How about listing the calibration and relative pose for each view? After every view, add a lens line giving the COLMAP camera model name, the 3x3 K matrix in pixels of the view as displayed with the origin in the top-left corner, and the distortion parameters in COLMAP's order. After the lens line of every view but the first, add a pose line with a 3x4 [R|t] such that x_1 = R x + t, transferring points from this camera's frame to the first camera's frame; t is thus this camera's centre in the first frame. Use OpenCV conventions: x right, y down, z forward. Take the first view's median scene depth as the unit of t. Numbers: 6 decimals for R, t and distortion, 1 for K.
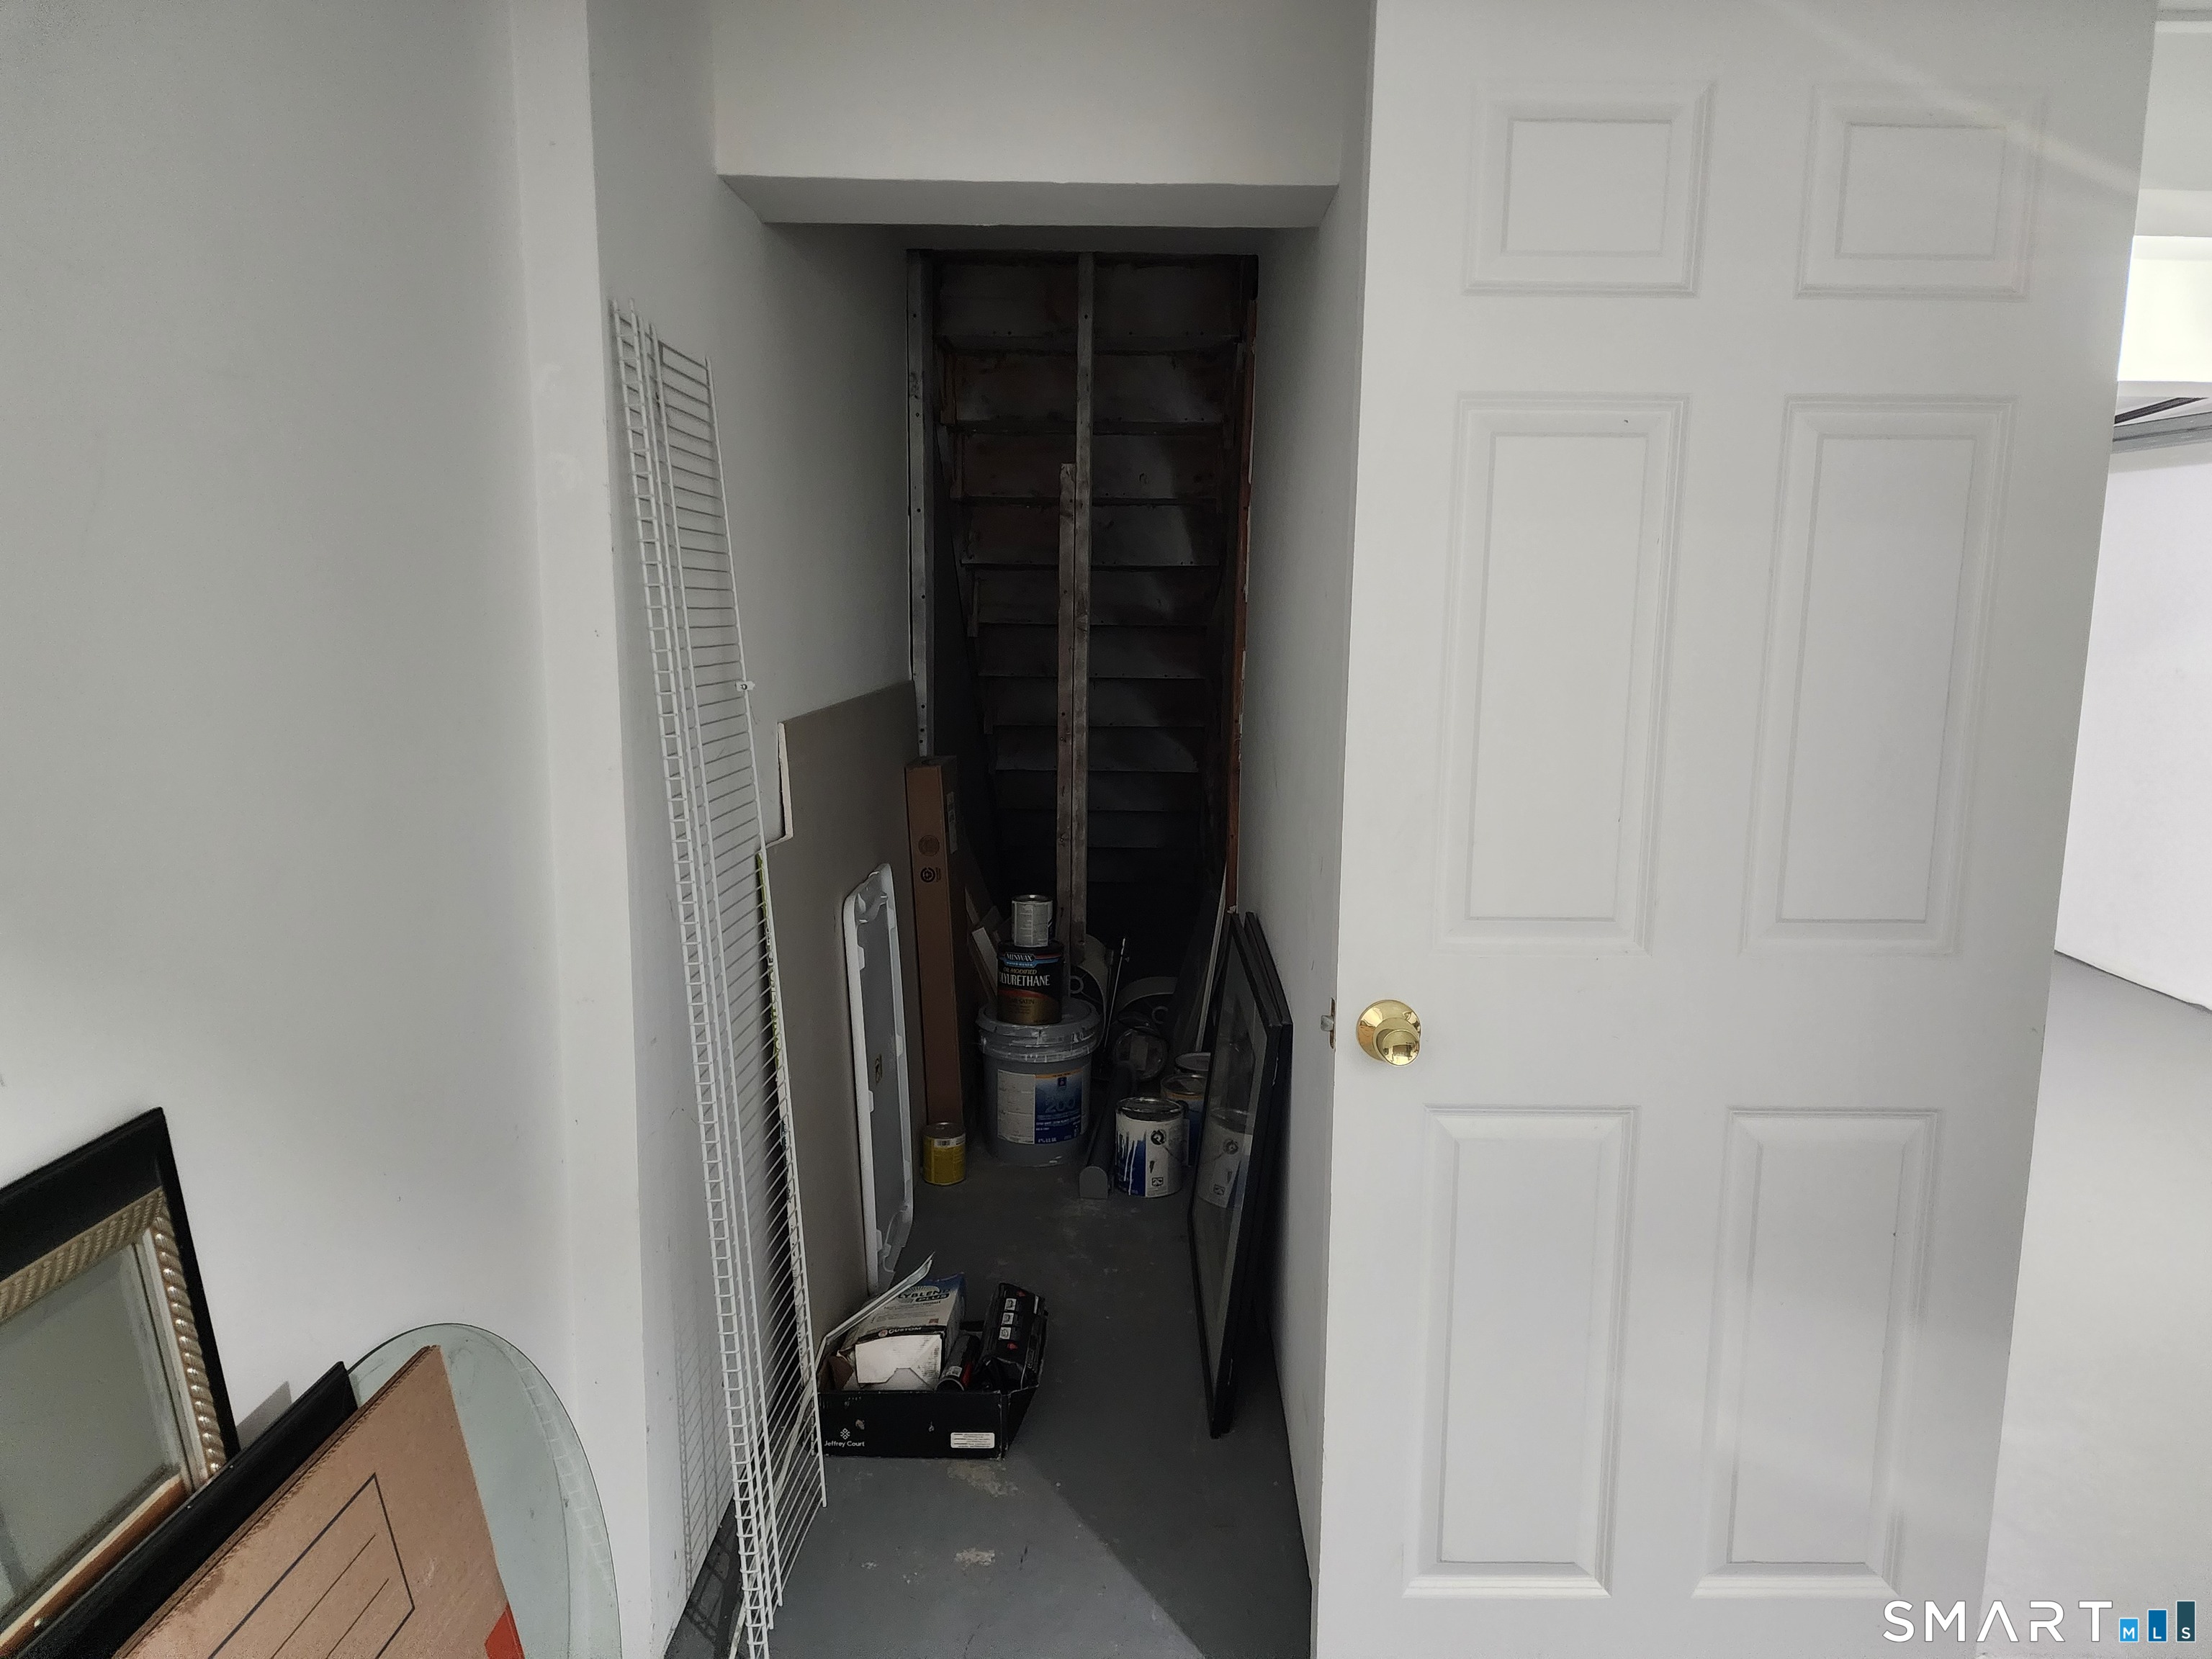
lens RADIAL K [[1499.7, 0, 1106.1], [0, 1499.7, 838.2], [0, 0, 1]] dist [0.066375, -0.055780]
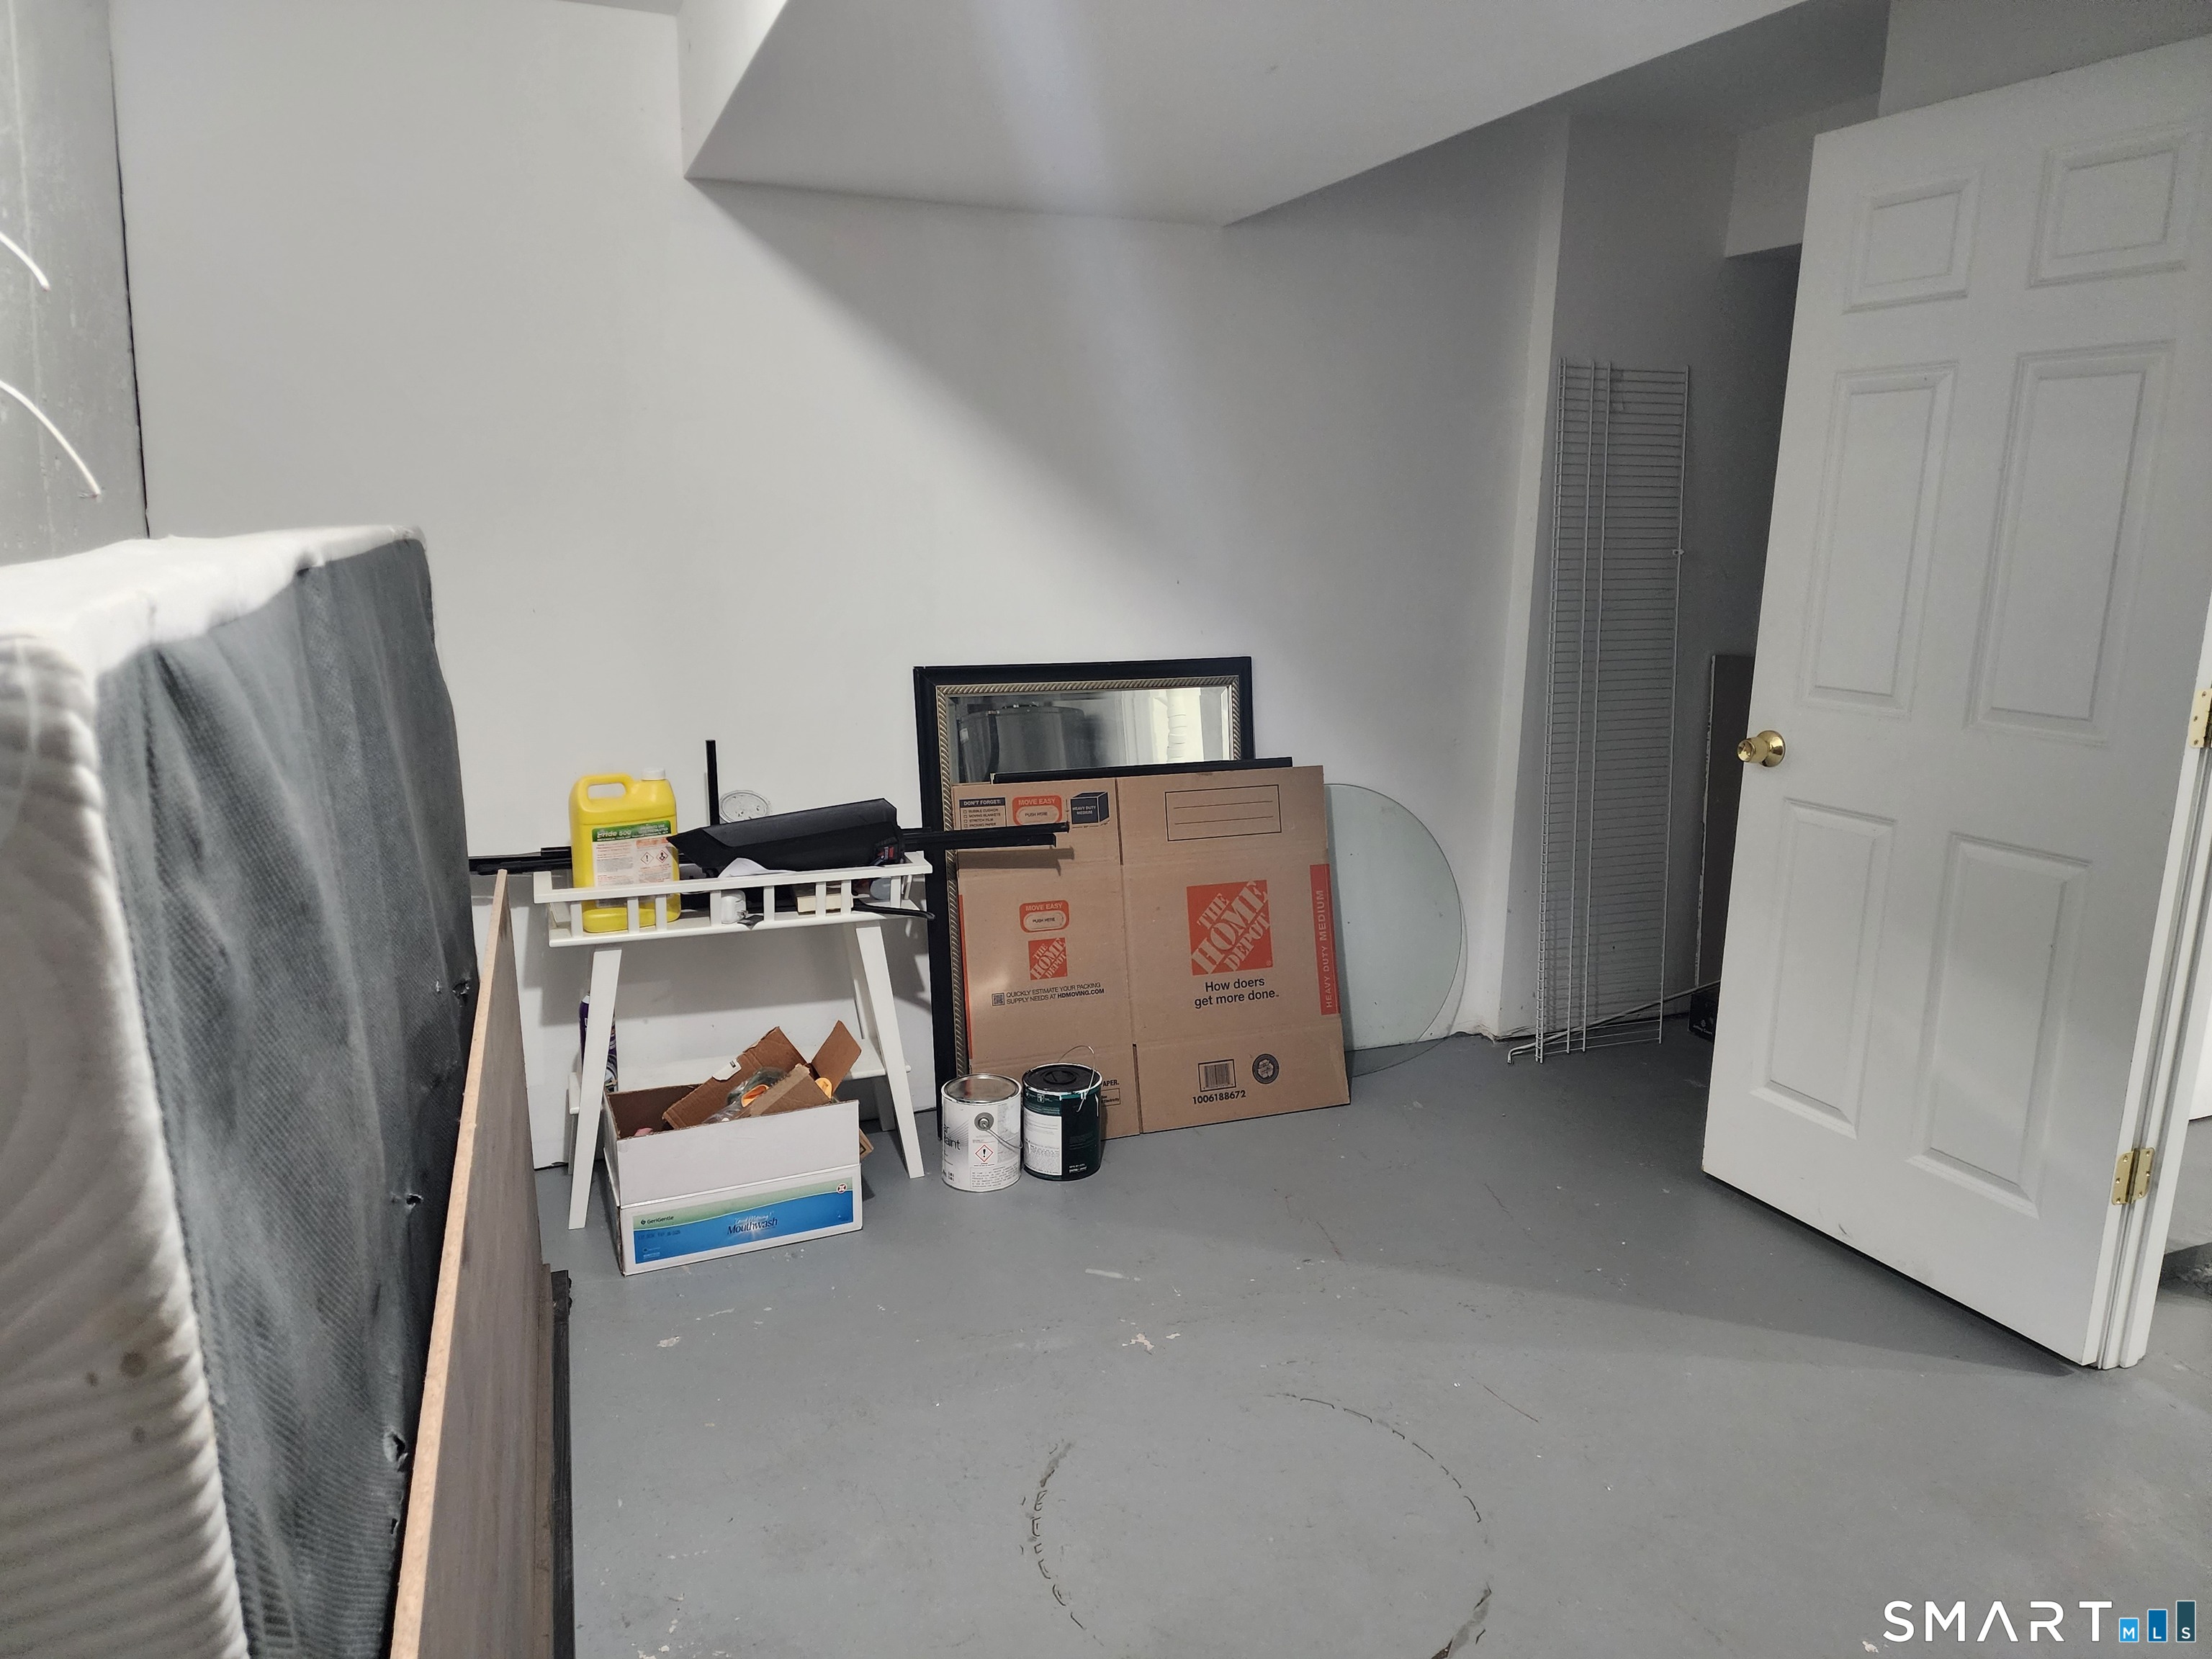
lens RADIAL K [[1499.7, 0, 1106.1], [0, 1499.7, 838.2], [0, 0, 1]] dist [0.066375, -0.055780]
pose [[0.395024, 0.187625, -0.899307, 1.440660], [-0.154428, 0.978554, 0.136325, 0.106897], [0.905598, 0.085027, 0.415526, -0.388910]]
